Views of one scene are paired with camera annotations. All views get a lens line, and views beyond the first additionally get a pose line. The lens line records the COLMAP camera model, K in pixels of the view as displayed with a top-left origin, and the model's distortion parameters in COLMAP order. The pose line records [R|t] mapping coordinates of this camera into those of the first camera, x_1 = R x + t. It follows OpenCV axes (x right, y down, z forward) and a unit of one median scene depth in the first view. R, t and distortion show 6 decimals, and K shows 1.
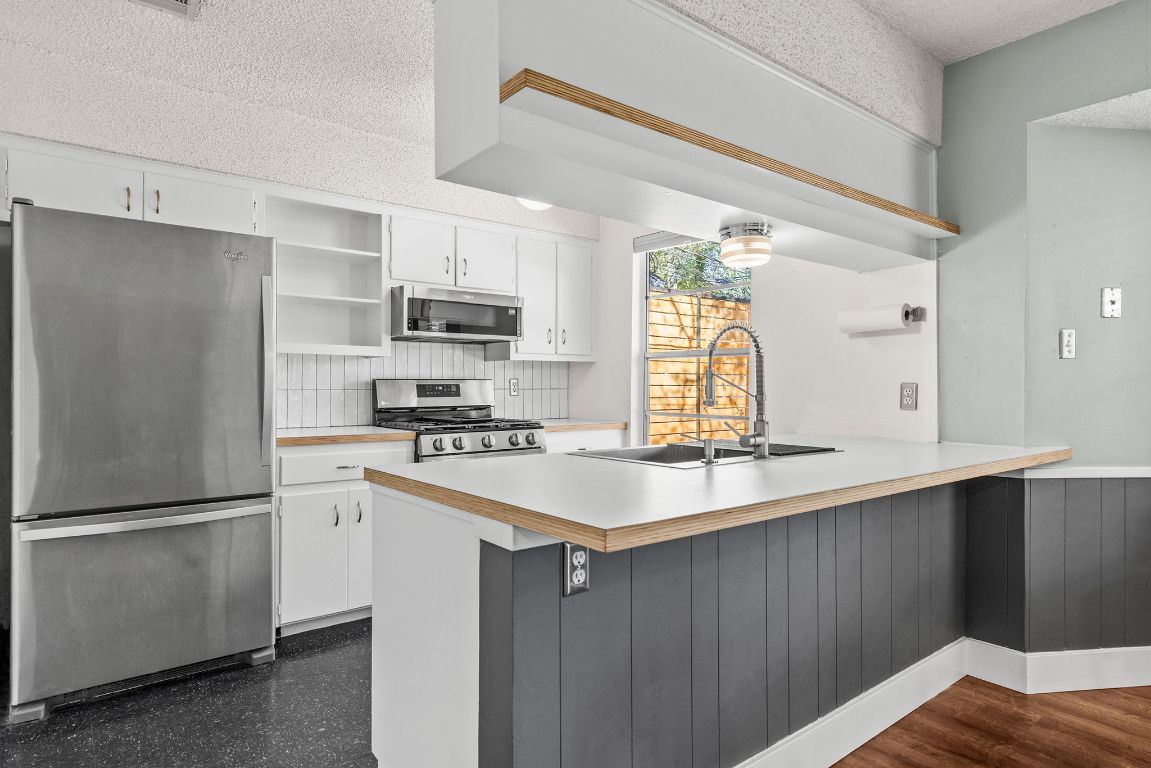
lens RADIAL K [[589.2, 0, 575.5], [0, 589.2, 384.0], [0, 0, 1]] dist [0.001210, -0.000134]
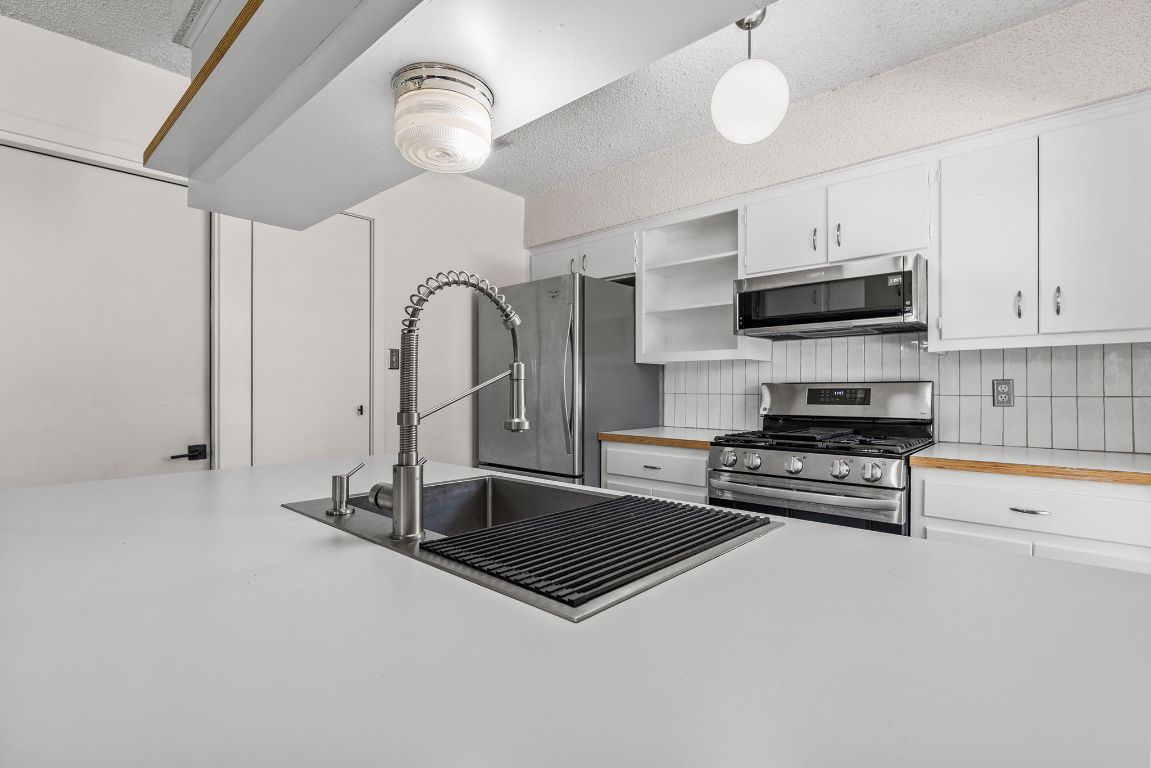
lens RADIAL K [[536.3, 0, 579.6], [0, 536.3, 383.5], [0, 0, 1]] dist [0.003220, 0.000560]
pose [[0.183576, -0.005147, -0.982992, 0.419430], [0.006380, 0.999971, -0.004045, -0.005702], [0.982985, -0.005529, 0.183604, 0.532957]]
